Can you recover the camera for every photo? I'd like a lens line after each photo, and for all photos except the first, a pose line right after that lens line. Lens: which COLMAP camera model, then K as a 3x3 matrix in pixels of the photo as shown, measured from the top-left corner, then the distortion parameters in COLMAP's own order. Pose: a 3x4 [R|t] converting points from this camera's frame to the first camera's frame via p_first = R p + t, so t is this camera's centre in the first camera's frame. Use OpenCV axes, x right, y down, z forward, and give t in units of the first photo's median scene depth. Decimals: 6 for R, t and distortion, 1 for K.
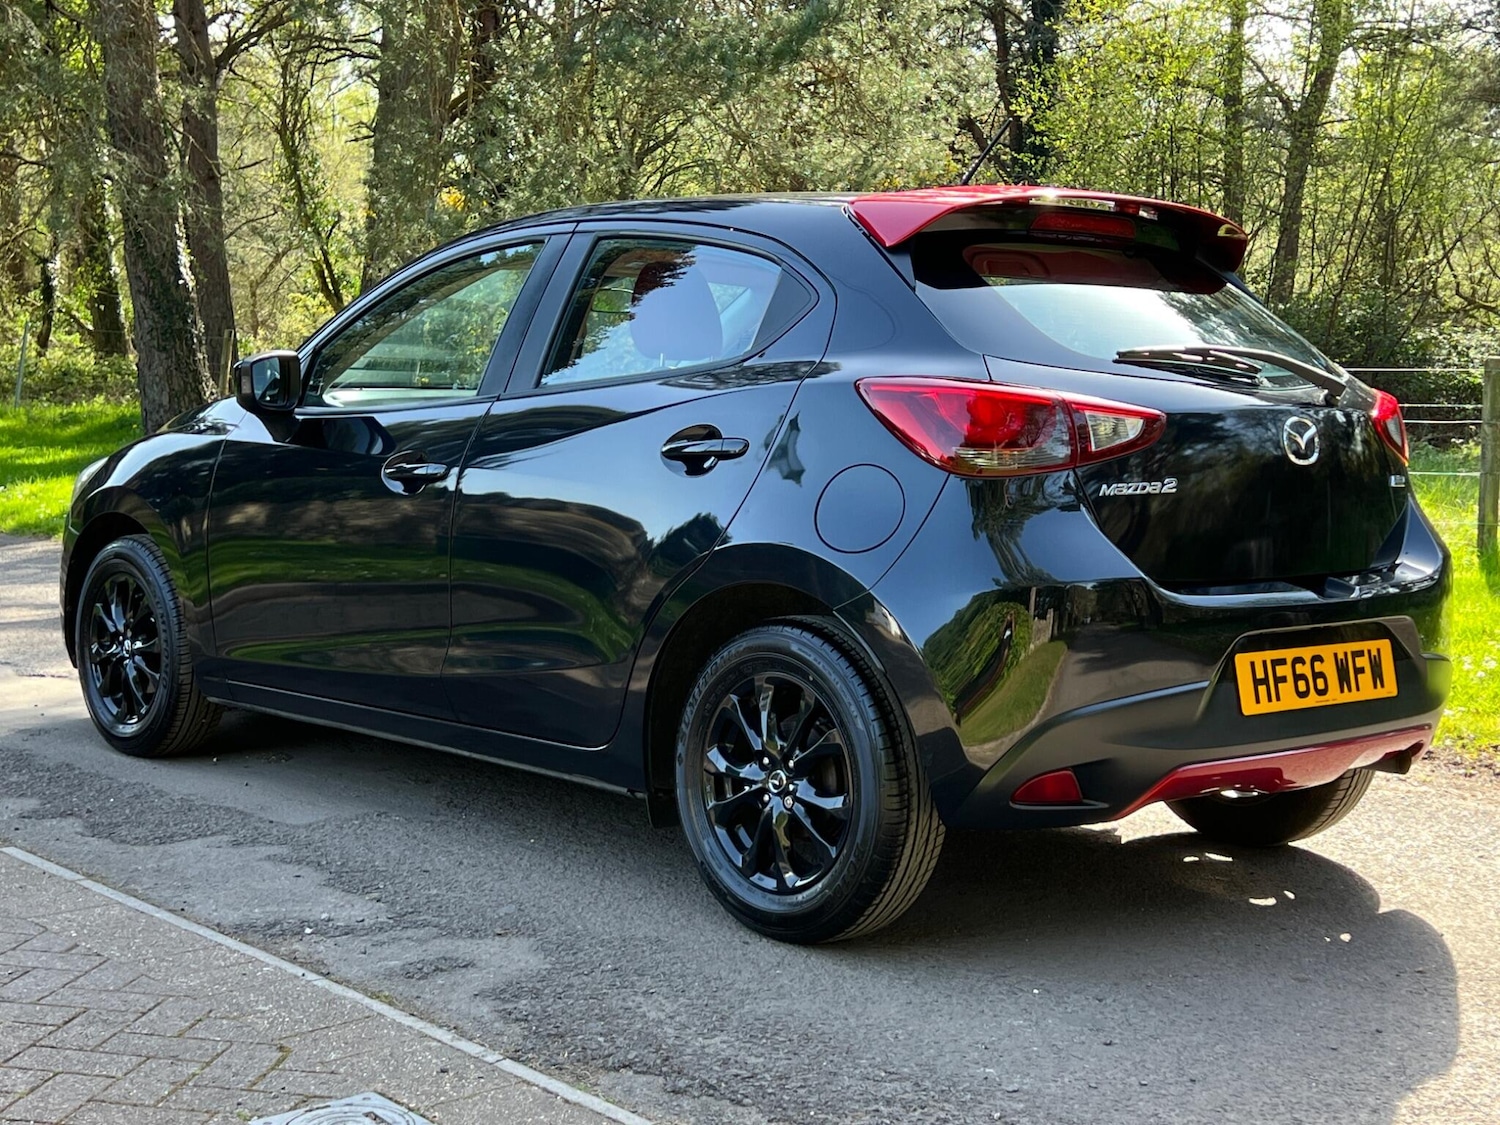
lens RADIAL K [[2305.3, 0, 750.0], [0, 2305.3, 562.5], [0, 0, 1]] dist [0.219119, -0.772352]
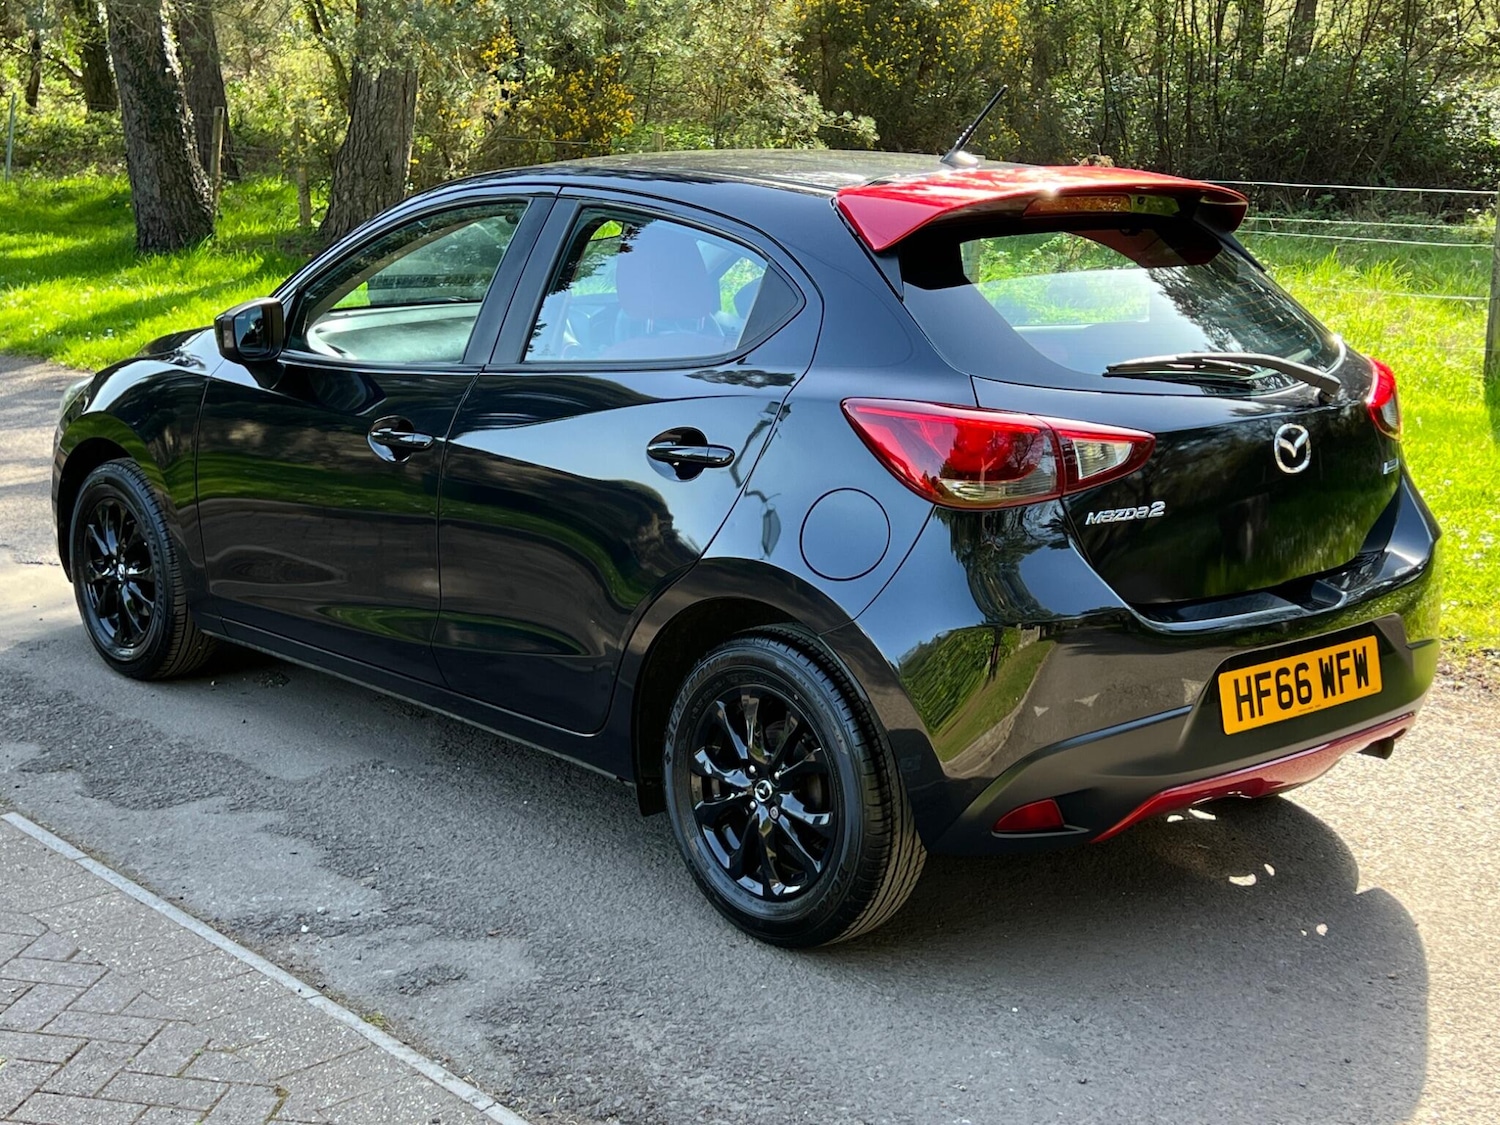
lens RADIAL K [[2305.3, 0, 750.0], [0, 2305.3, 562.5], [0, 0, 1]] dist [0.219119, -0.772352]
pose [[0.999984, -0.002041, -0.005270, 0.011343], [0.002760, 0.990100, 0.140336, -0.143823], [0.004932, -0.140348, 0.990090, 0.012671]]
